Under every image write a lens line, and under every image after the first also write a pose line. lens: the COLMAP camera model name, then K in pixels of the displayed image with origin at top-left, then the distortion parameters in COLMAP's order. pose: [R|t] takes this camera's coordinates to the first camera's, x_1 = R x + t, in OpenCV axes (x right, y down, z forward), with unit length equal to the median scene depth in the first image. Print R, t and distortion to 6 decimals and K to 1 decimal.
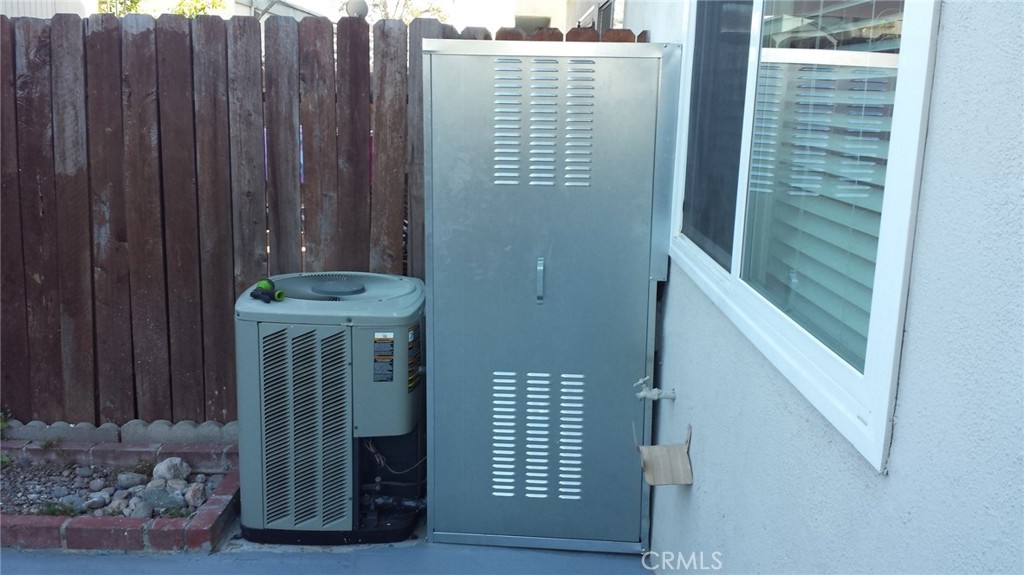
lens RADIAL K [[946.7, 0, 517.1], [0, 946.7, 292.6], [0, 0, 1]] dist [0.170993, -0.402558]
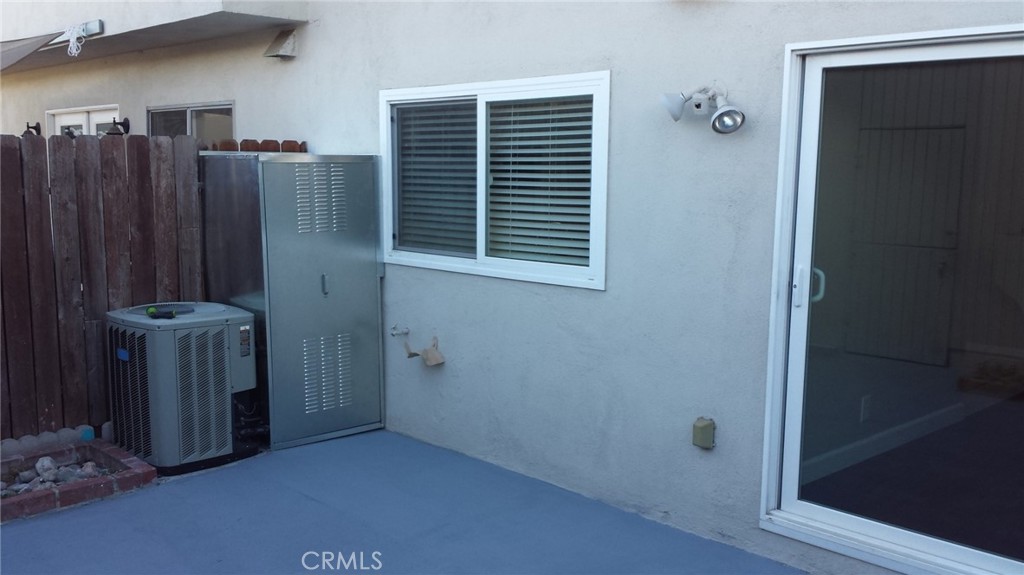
lens RADIAL K [[946.7, 0, 517.1], [0, 946.7, 292.6], [0, 0, 1]] dist [0.170993, -0.402558]
pose [[0.721137, -0.120564, 0.682222, -0.795660], [0.160539, 0.987018, 0.004733, 0.044853], [-0.673936, 0.106110, 0.731130, -0.475521]]
